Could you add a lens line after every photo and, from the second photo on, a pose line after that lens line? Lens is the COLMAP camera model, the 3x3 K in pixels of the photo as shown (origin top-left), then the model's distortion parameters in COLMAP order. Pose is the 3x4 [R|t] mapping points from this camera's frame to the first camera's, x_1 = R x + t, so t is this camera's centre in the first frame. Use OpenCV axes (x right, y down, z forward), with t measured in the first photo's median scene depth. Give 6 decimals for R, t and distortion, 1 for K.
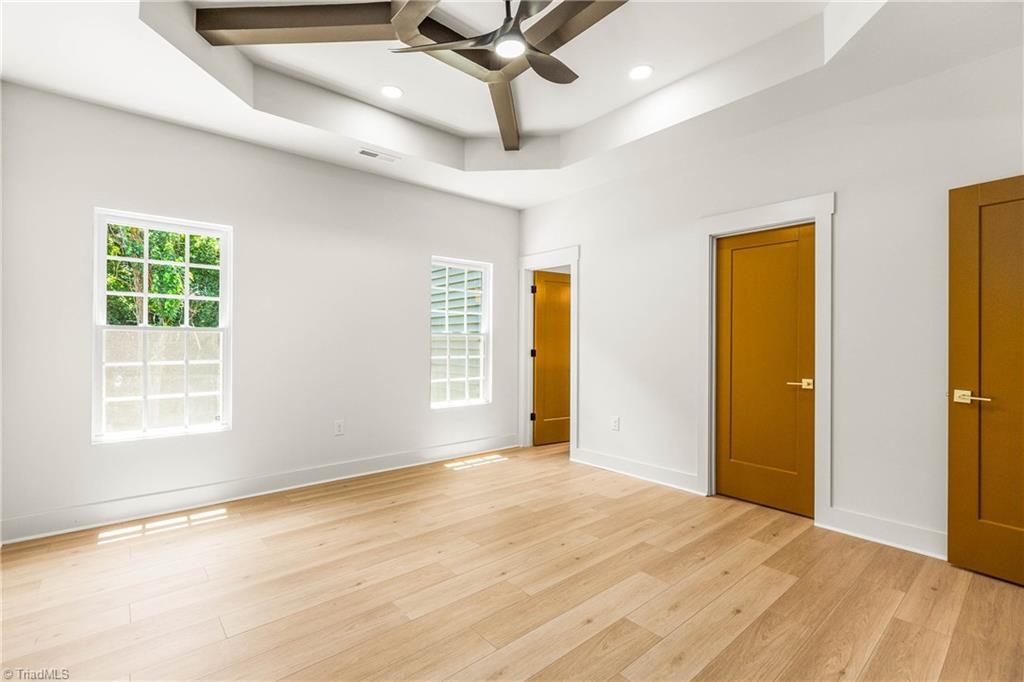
lens RADIAL K [[463.7, 0, 517.3], [0, 463.7, 341.3], [0, 0, 1]] dist [0.059741, 0.000391]
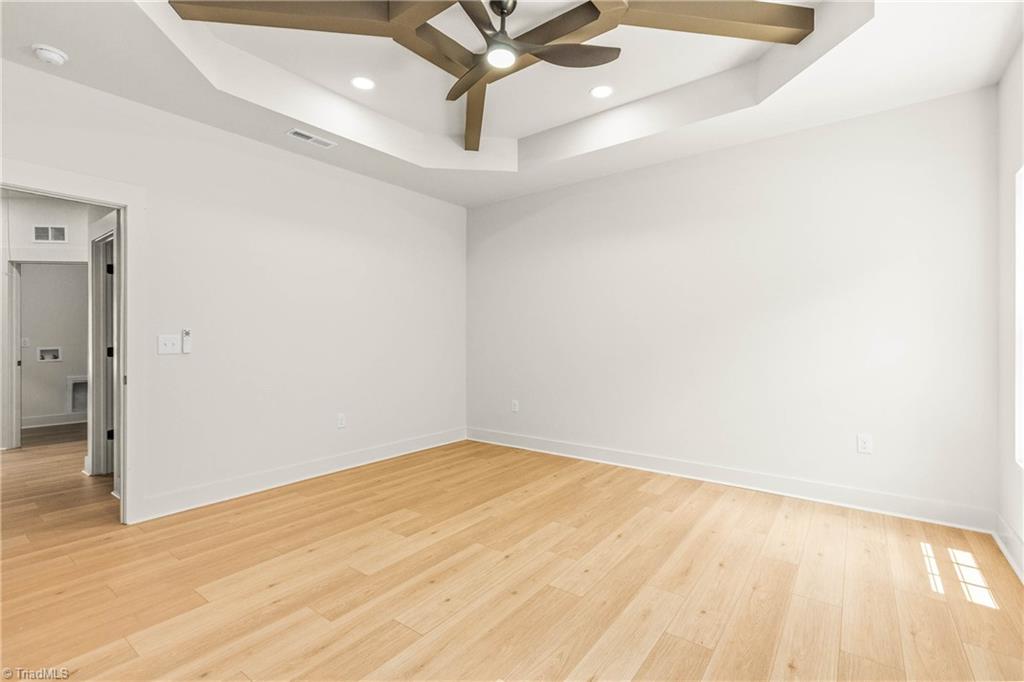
lens RADIAL K [[459.5, 0, 513.3], [0, 459.5, 336.4], [0, 0, 1]] dist [-0.035542, 0.000312]
pose [[-0.978820, -0.009797, -0.204489, 0.025241], [-0.009069, 0.999949, -0.004495, 0.000733], [0.204522, -0.002545, -0.978859, 0.298824]]
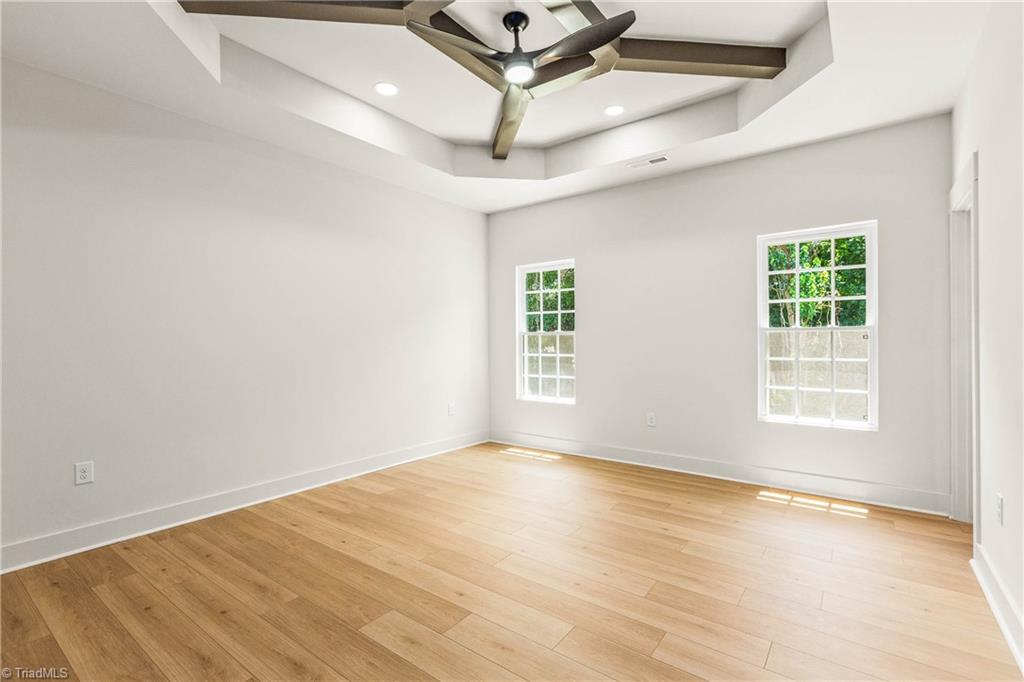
lens RADIAL K [[459.5, 0, 516.3], [0, 459.5, 343.3], [0, 0, 1]] dist [-0.035542, 0.000312]
pose [[0.220542, 0.002111, -0.975375, 0.154304], [0.006868, 0.999970, 0.003717, -0.001179], [0.975353, -0.007519, 0.220521, 0.112839]]
